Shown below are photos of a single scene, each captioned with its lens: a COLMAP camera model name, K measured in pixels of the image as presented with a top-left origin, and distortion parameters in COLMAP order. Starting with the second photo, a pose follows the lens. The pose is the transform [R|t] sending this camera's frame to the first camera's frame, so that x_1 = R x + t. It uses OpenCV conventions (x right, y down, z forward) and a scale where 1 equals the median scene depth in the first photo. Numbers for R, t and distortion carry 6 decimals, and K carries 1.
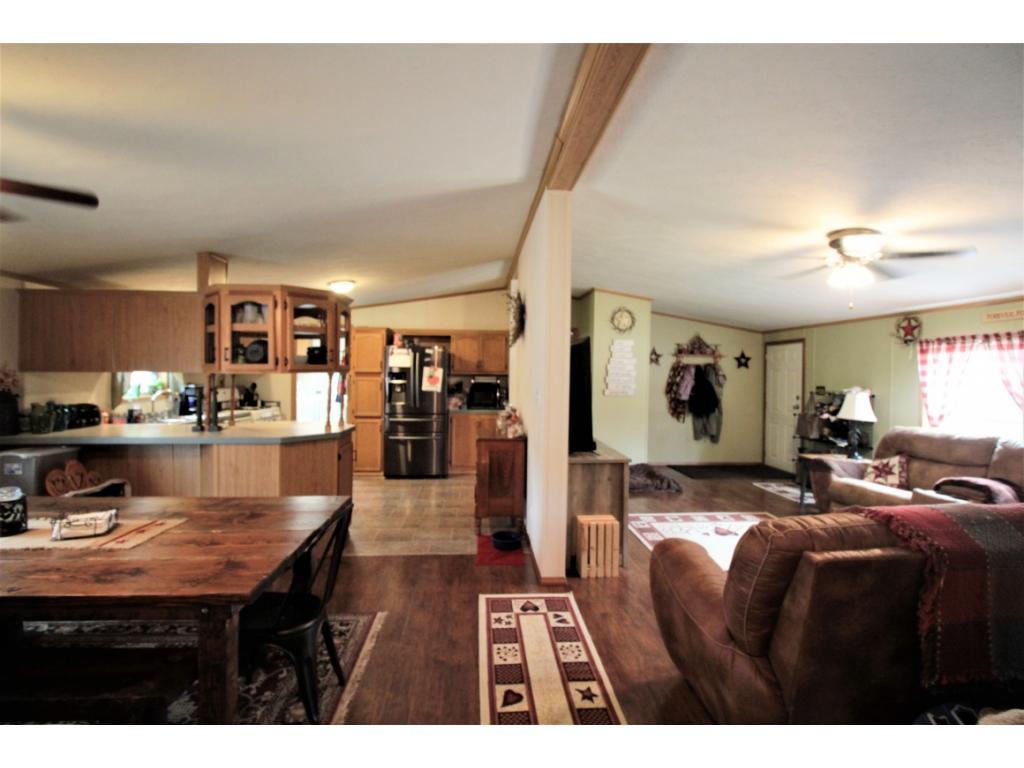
lens RADIAL K [[472.3, 0, 516.0], [0, 472.3, 375.7], [0, 0, 1]] dist [-0.000289, -0.012012]
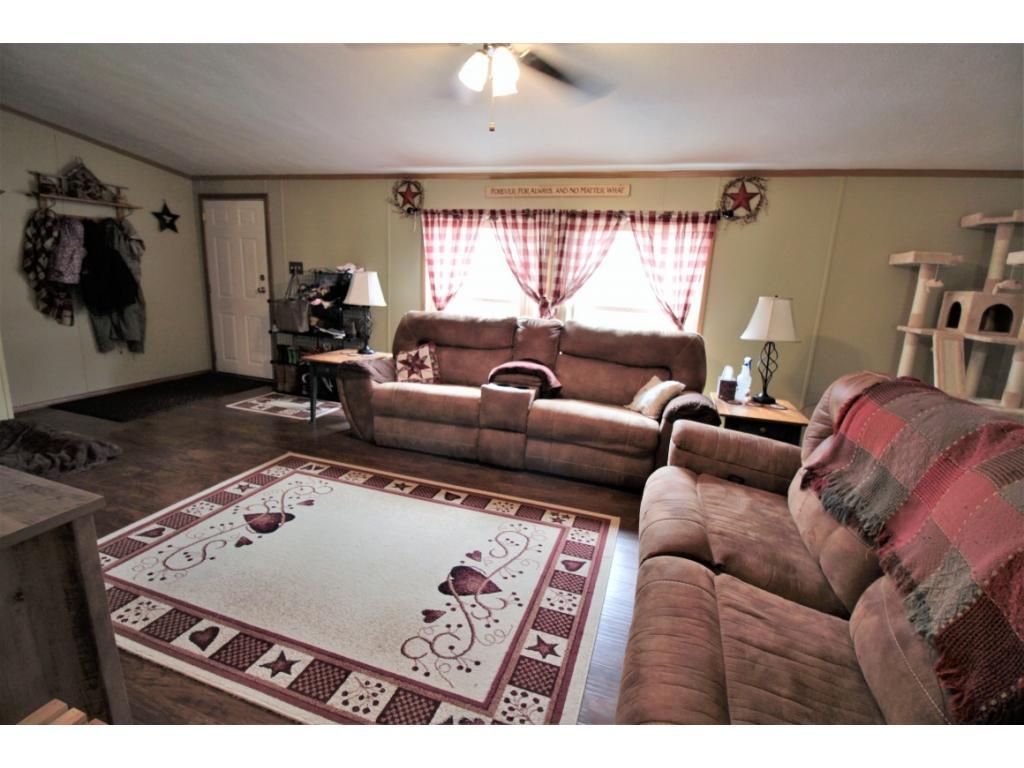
lens RADIAL K [[472.3, 0, 516.0], [0, 472.3, 375.7], [0, 0, 1]] dist [-0.000289, -0.012012]
pose [[0.379315, -0.193303, 0.904850, 0.043575], [-0.040525, 0.973524, 0.224962, 0.012654], [-0.924380, -0.122000, 0.361438, 0.310459]]
